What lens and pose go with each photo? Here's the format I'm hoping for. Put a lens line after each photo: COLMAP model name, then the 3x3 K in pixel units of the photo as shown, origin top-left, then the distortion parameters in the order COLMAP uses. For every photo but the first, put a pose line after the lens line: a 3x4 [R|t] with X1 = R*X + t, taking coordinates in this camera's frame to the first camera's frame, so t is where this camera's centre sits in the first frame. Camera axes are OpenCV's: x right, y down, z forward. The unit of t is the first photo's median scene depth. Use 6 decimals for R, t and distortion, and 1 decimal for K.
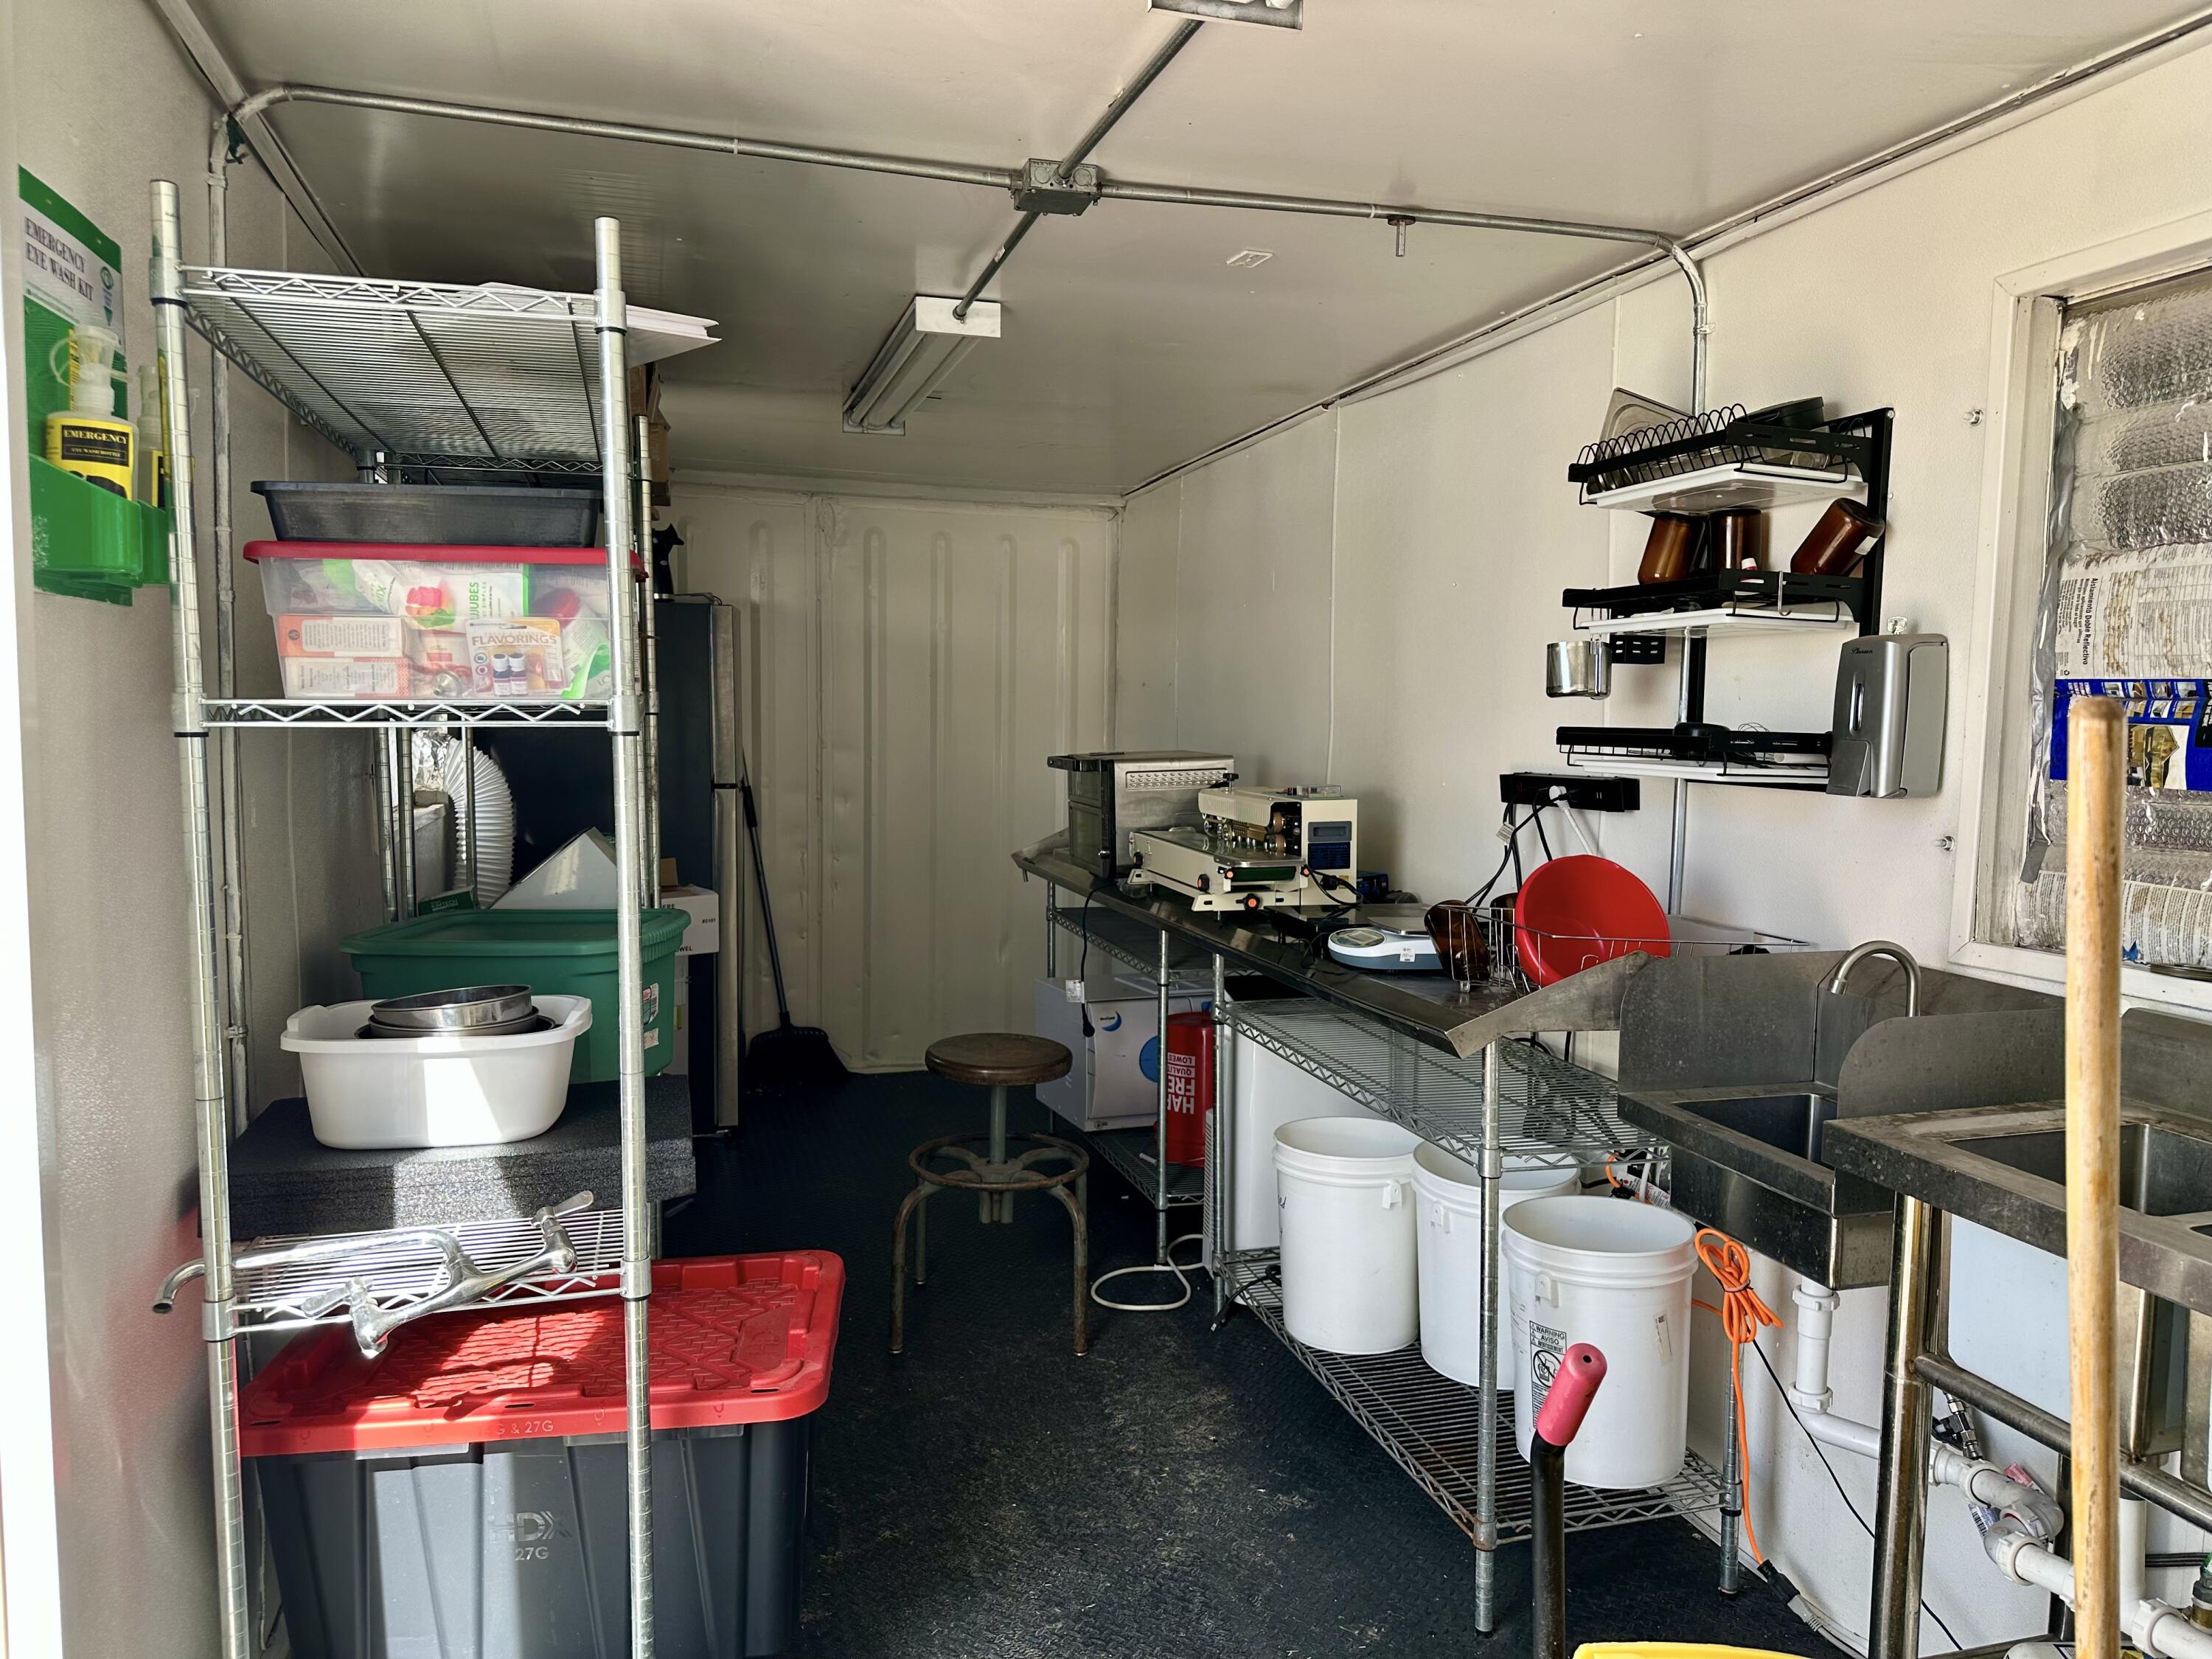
lens RADIAL K [[1570.4, 0, 1110.5], [0, 1570.4, 840.3], [0, 0, 1]] dist [0.018126, -0.027797]
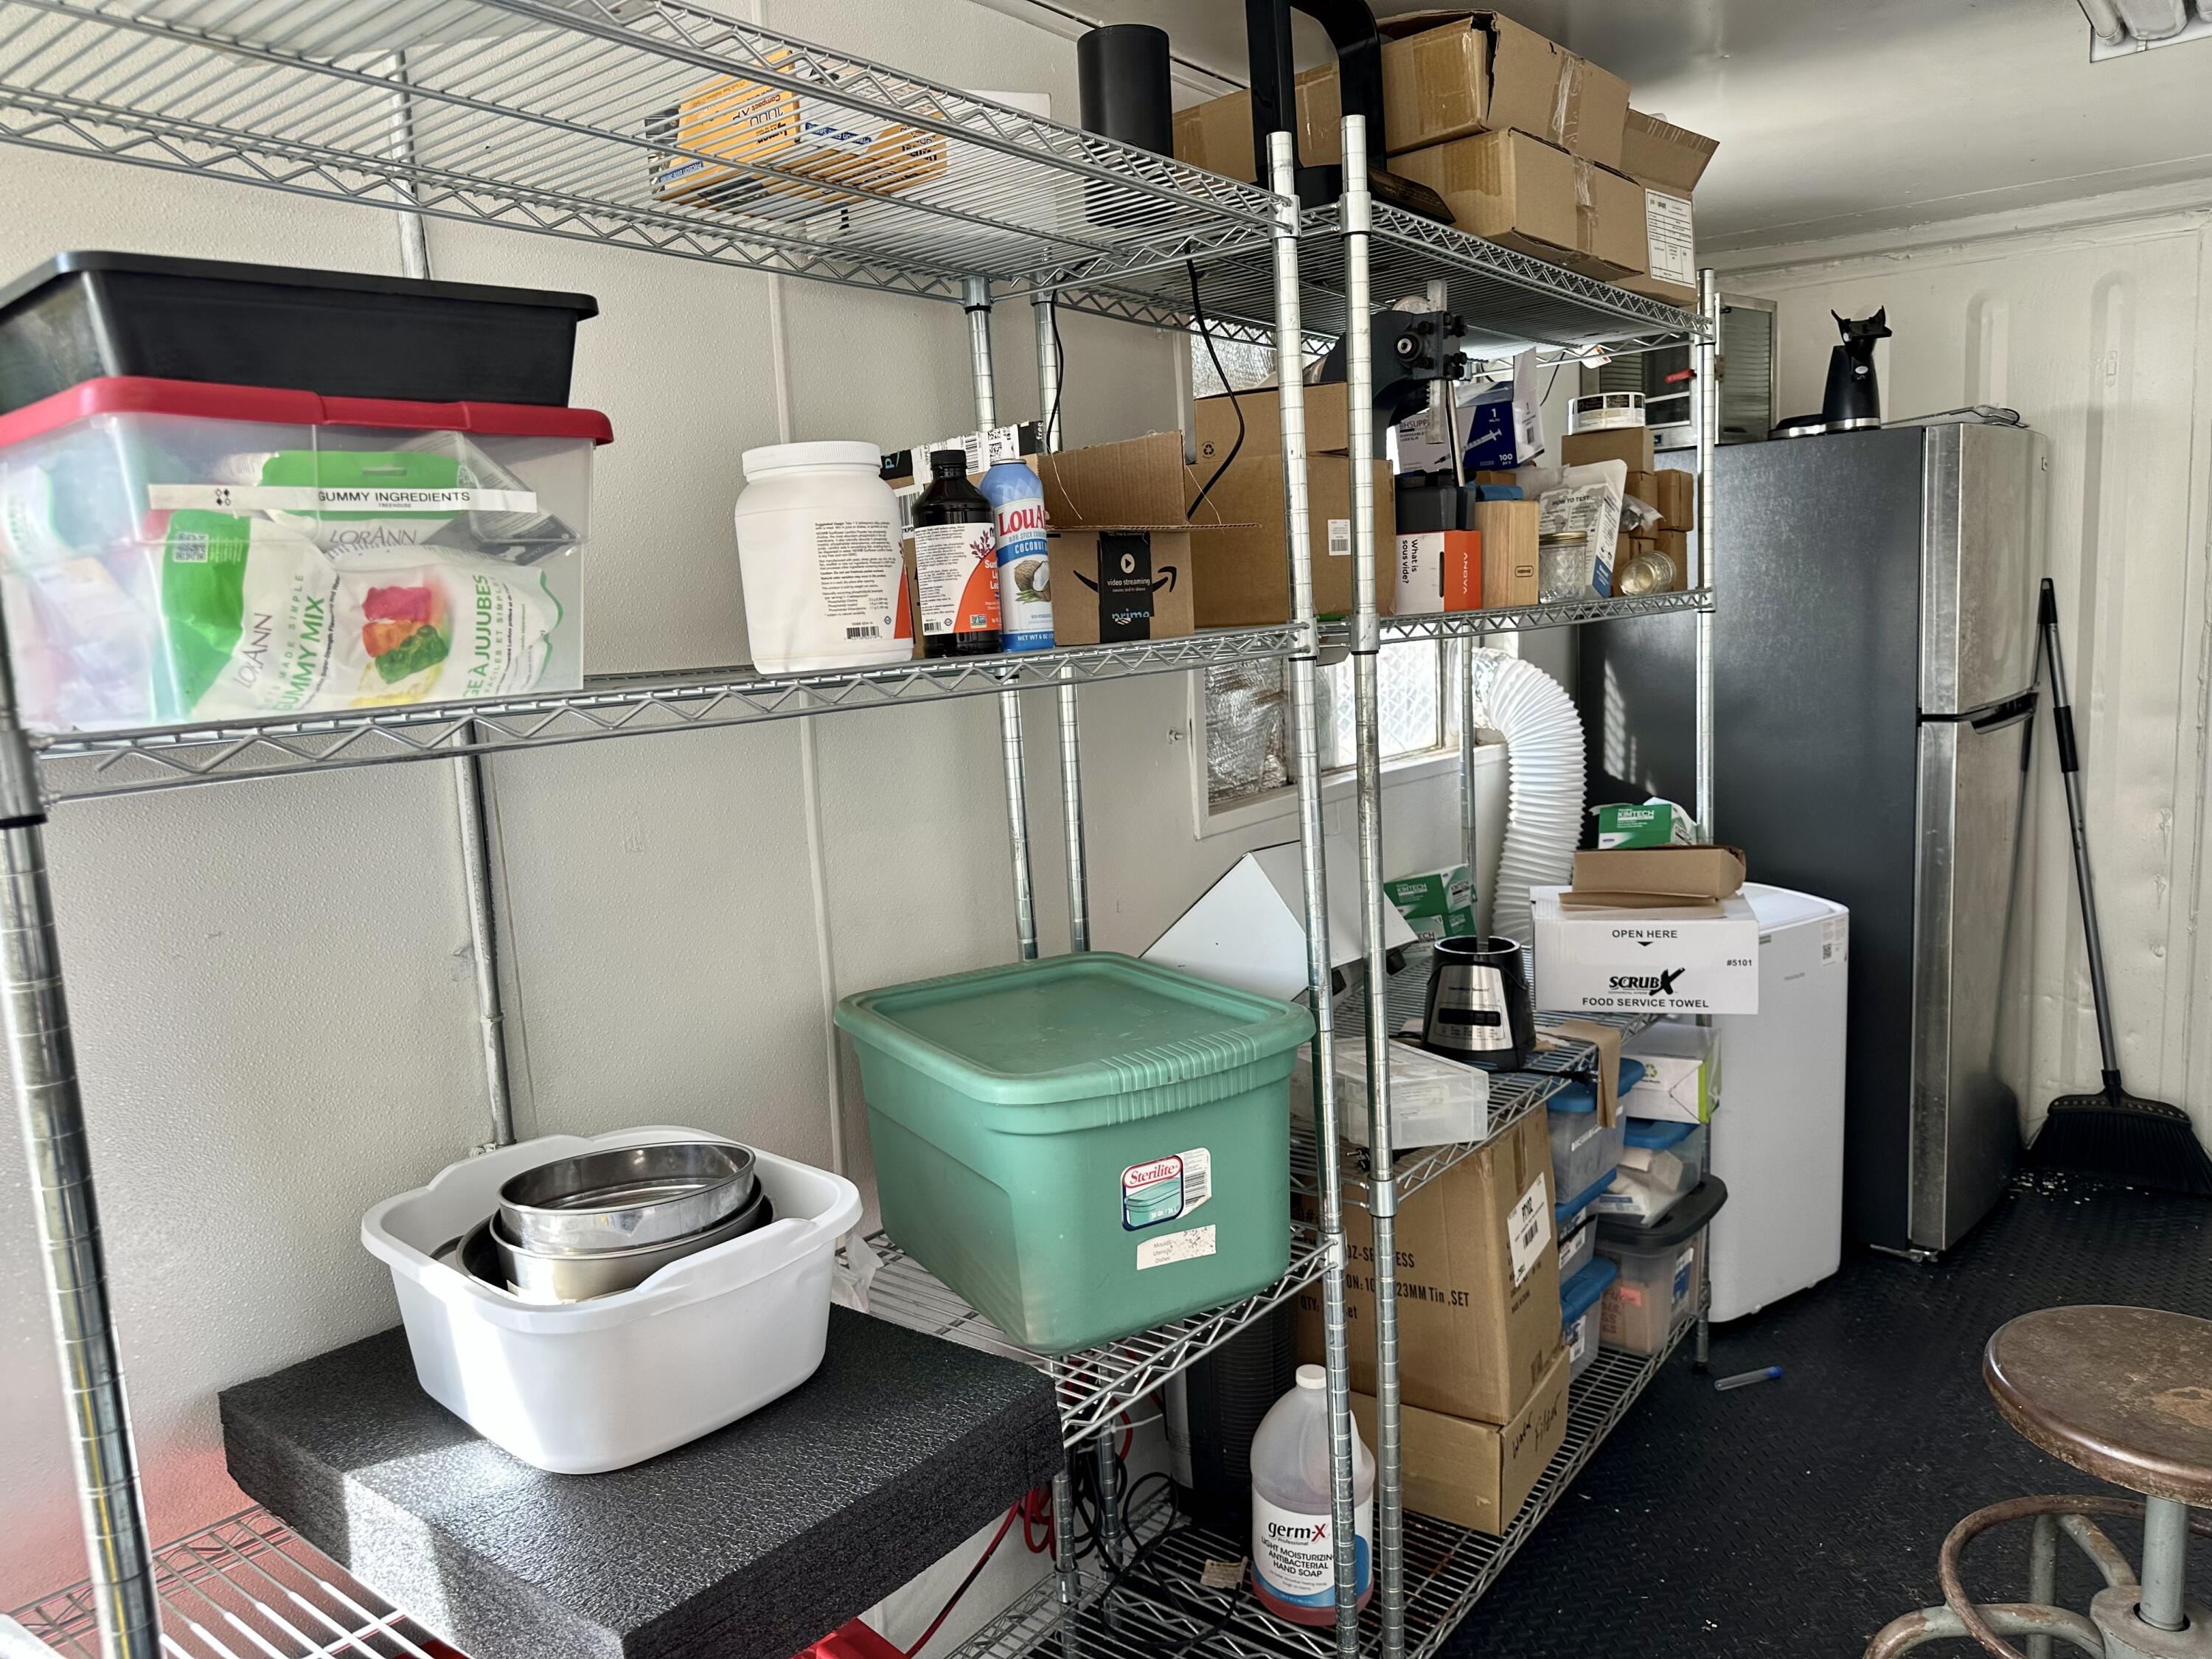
lens RADIAL K [[1570.4, 0, 1108.8], [0, 1570.4, 812.5], [0, 0, 1]] dist [0.018126, -0.027797]
pose [[0.567137, 0.060530, -0.821396, 0.106121], [-0.007709, 0.997642, 0.068195, -0.045944], [0.823588, -0.032343, 0.566266, 0.468532]]
